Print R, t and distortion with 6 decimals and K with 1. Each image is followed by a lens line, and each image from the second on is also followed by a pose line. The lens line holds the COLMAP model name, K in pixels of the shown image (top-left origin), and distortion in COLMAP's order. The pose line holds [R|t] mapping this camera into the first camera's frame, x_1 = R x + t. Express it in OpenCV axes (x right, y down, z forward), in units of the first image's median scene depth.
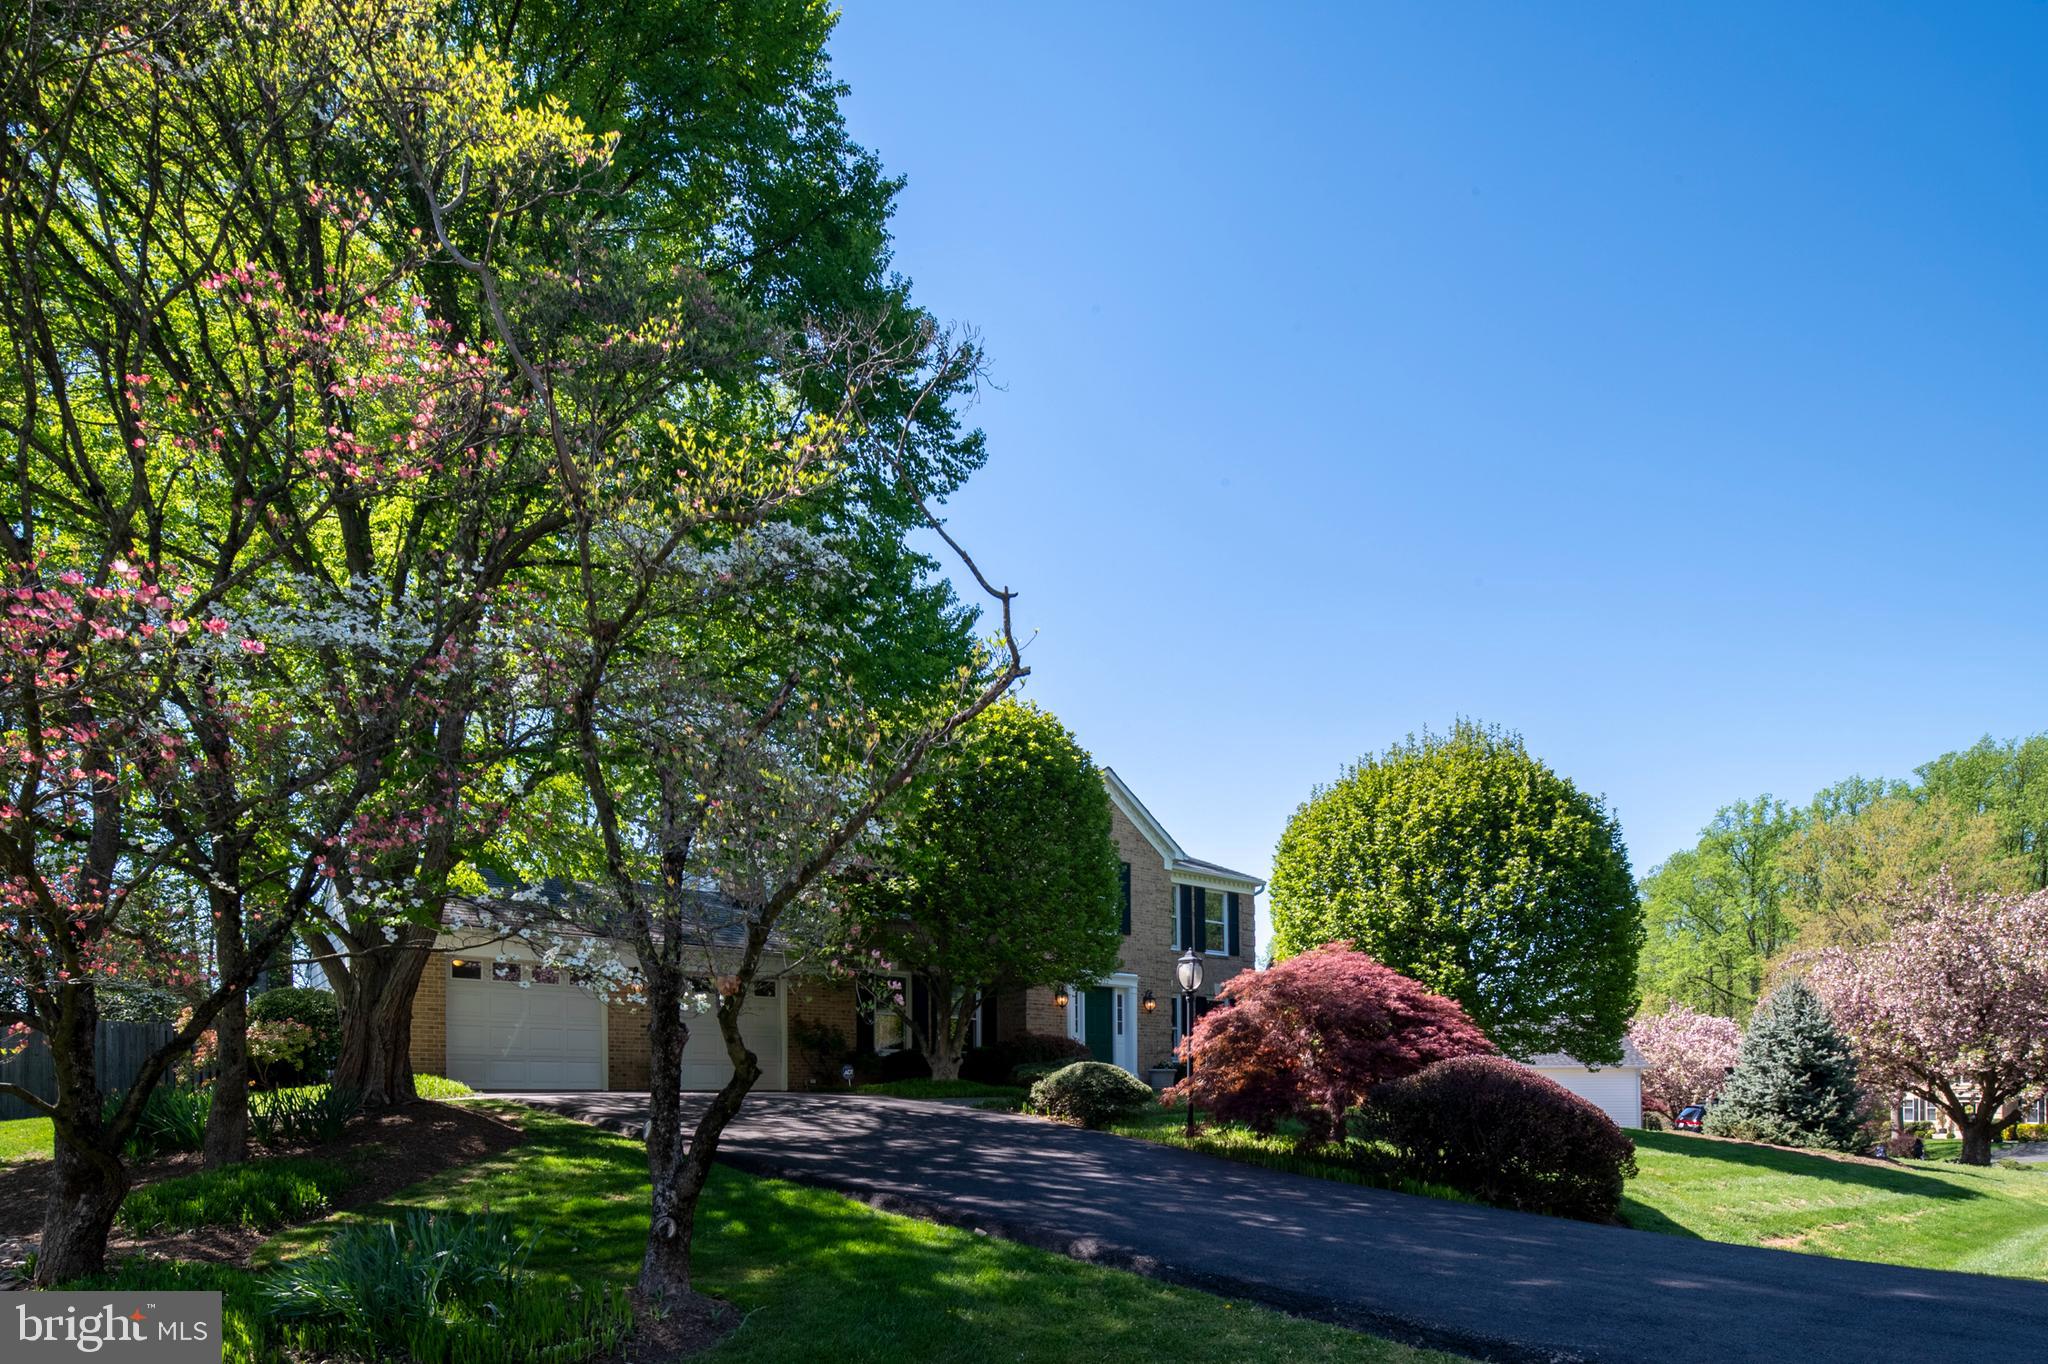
lens RADIAL K [[1270.7, 0, 1025.9], [0, 1270.7, 653.0], [0, 0, 1]] dist [-0.026477, -0.001650]
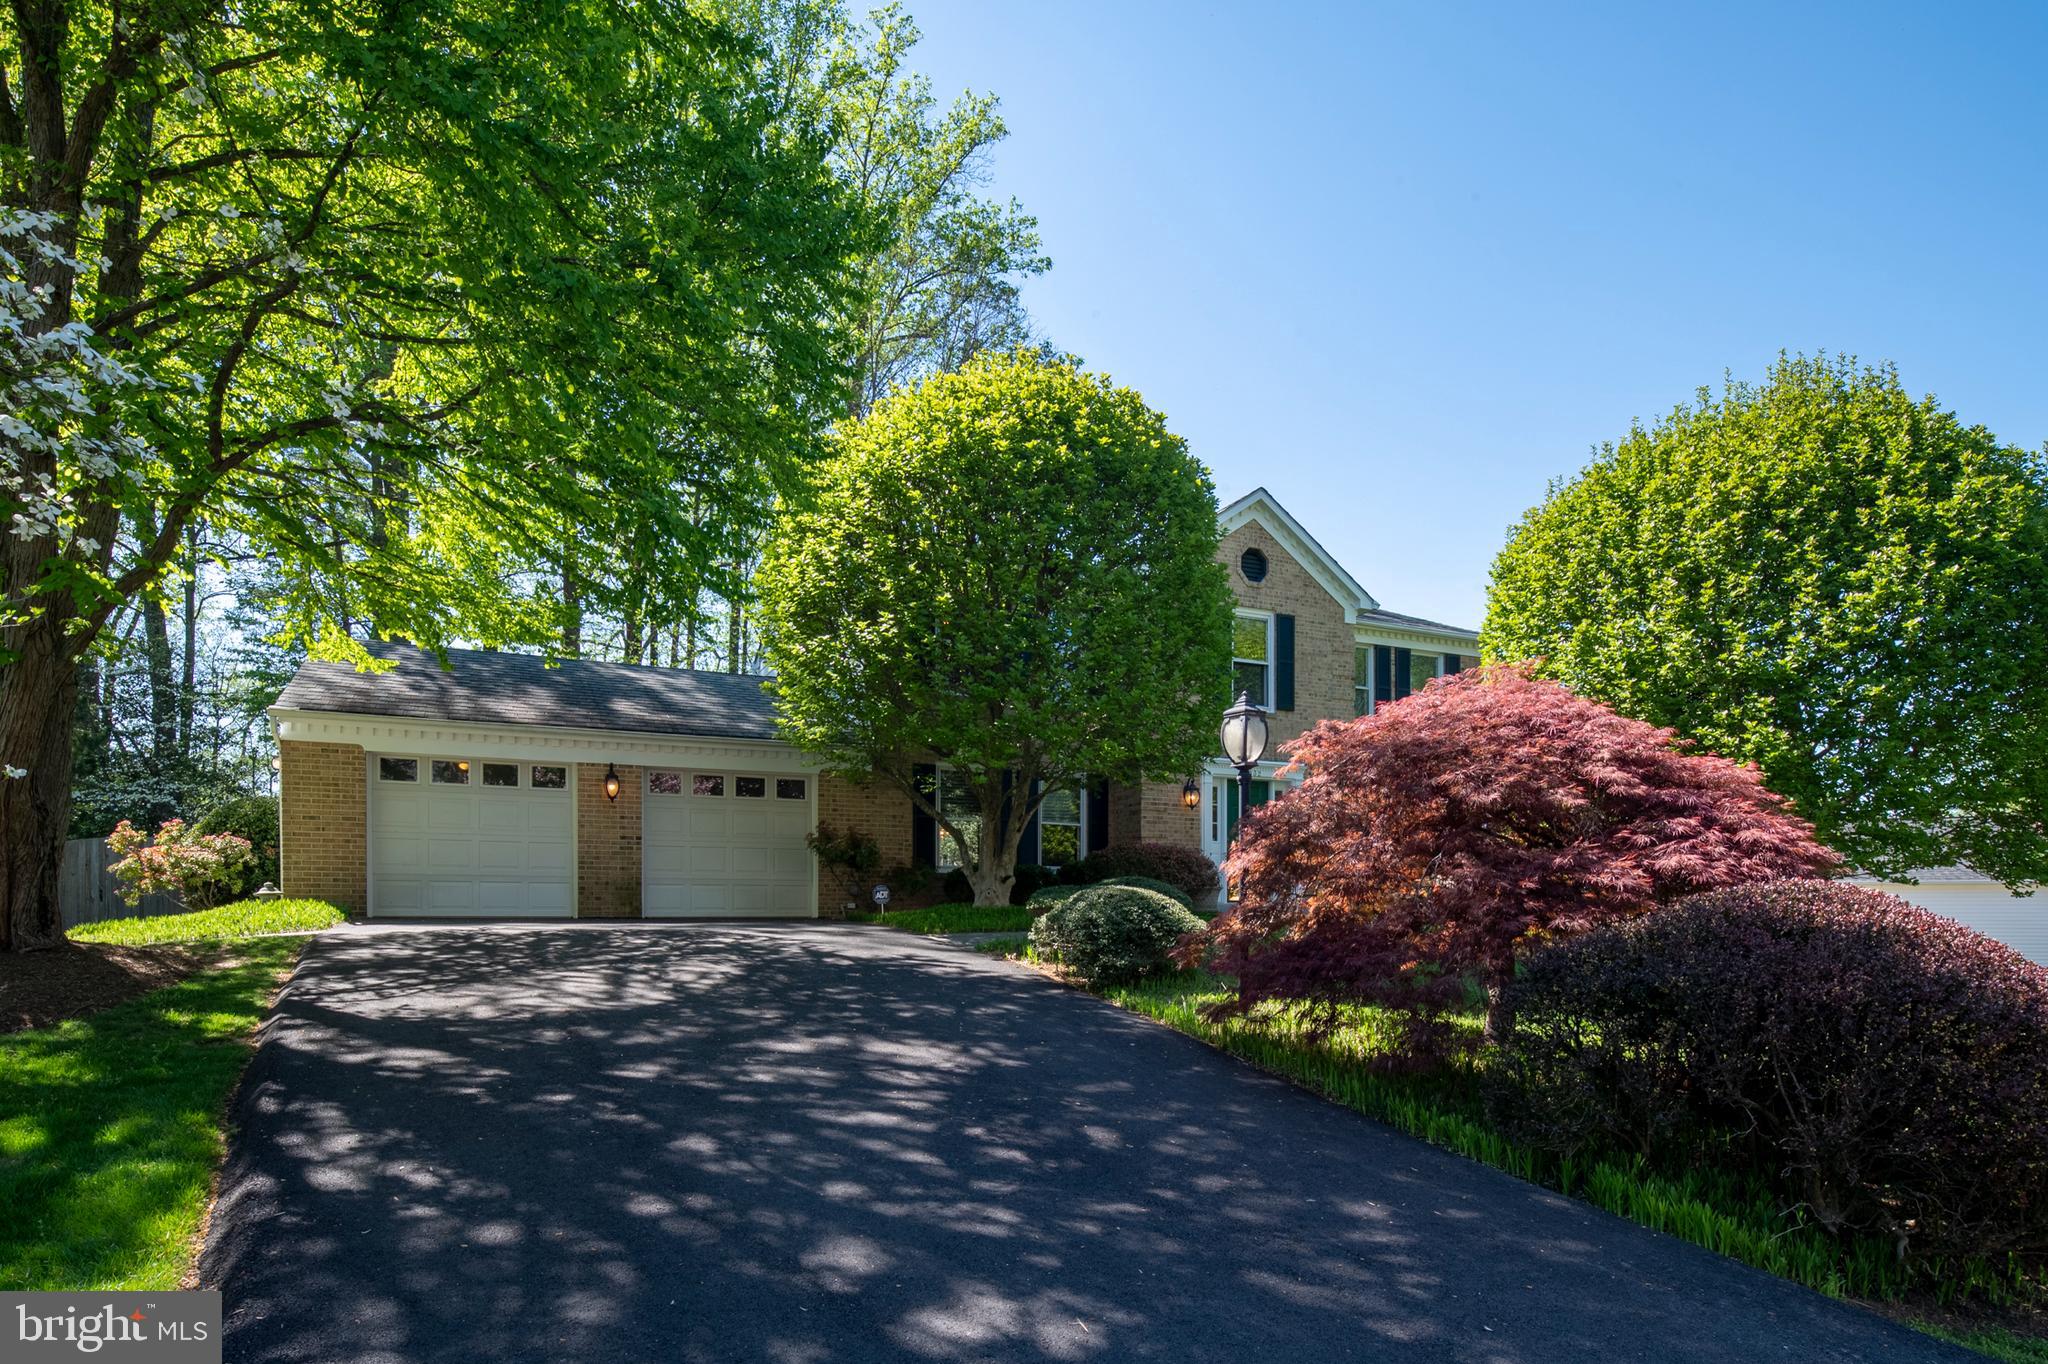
lens RADIAL K [[1270.7, 0, 1025.9], [0, 1270.7, 653.0], [0, 0, 1]] dist [-0.026477, -0.001650]
pose [[0.973276, -0.041435, -0.225870, 0.121857], [0.072709, 0.988586, 0.131952, 0.100219], [0.217824, -0.144849, 0.965179, 0.325857]]
